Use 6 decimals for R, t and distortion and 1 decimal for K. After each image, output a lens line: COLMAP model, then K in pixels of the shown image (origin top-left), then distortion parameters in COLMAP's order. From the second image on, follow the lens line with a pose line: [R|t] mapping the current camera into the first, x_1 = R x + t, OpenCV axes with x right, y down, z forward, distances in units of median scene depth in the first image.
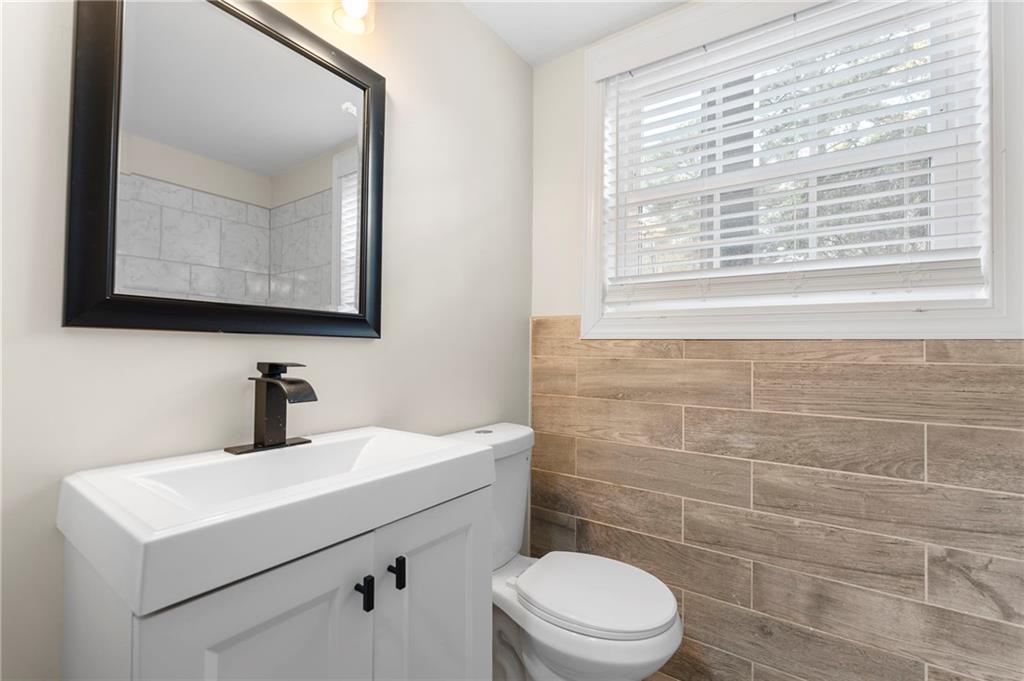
lens RADIAL K [[426.4, 0, 515.3], [0, 426.4, 342.5], [0, 0, 1]] dist [-0.002749, -0.000481]
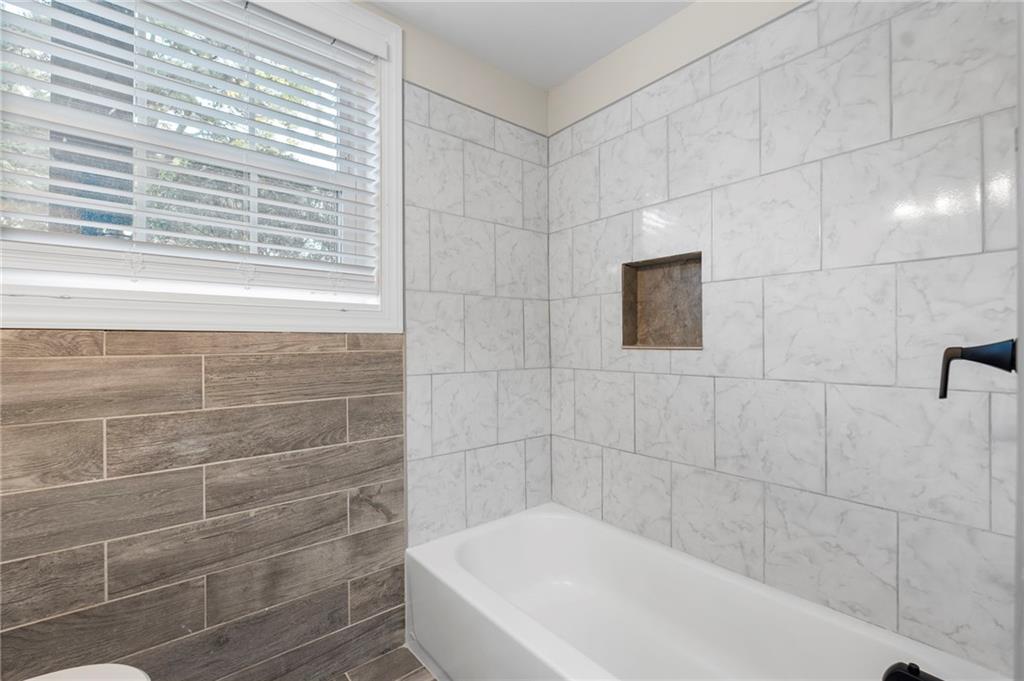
lens RADIAL K [[445.7, 0, 514.5], [0, 445.7, 341.0], [0, 0, 1]] dist [-0.003455, -0.000863]
pose [[0.285462, -0.008488, 0.958352, -0.163173], [-0.005445, 0.999930, 0.010479, 0.000273], [-0.958375, -0.008210, 0.285396, 0.105329]]
